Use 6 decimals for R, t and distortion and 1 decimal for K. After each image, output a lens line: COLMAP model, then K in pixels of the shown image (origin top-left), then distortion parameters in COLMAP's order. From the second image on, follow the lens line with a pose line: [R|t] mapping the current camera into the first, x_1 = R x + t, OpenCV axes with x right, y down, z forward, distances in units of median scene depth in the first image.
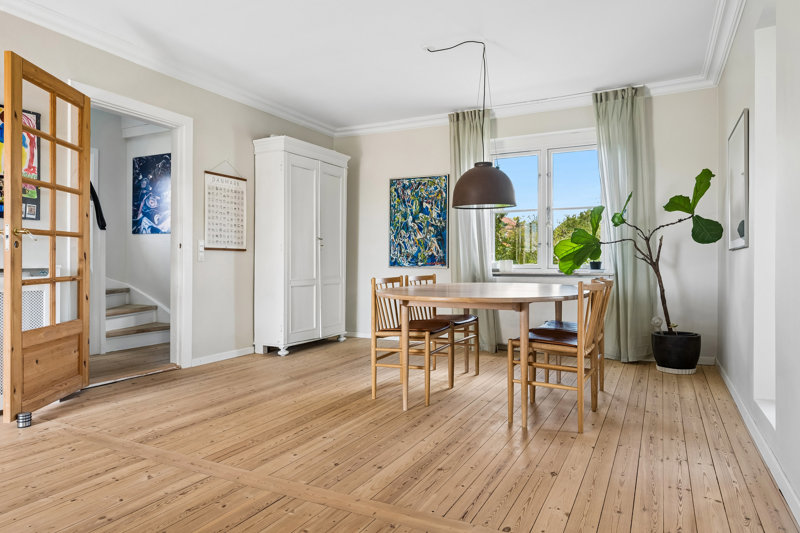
lens RADIAL K [[507.7, 0, 400.0], [0, 507.7, 266.5], [0, 0, 1]] dist [0.012003, 0.000475]
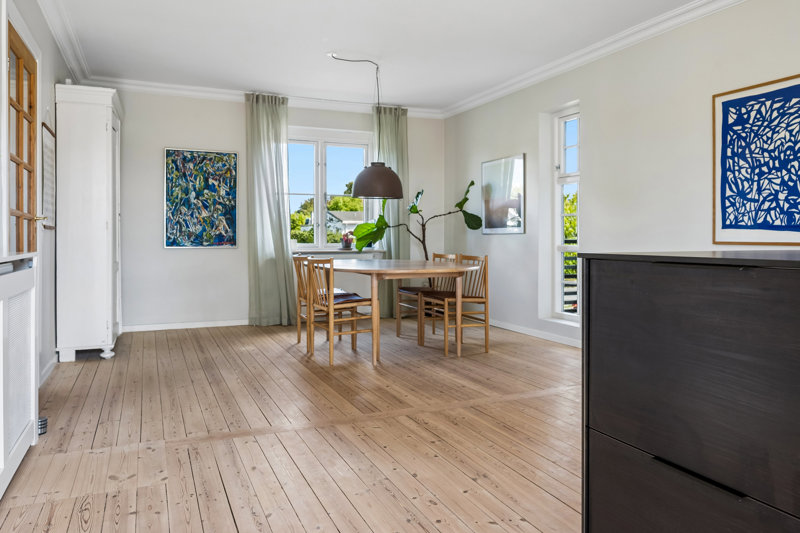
lens RADIAL K [[578.1, 0, 400.0], [0, 578.1, 266.5], [0, 0, 1]] dist [-0.001521, 0.000237]
pose [[0.629276, -0.041321, 0.776083, -0.575609], [0.007415, 0.998859, 0.047170, -0.010996], [-0.777147, -0.023928, 0.628865, 0.044152]]
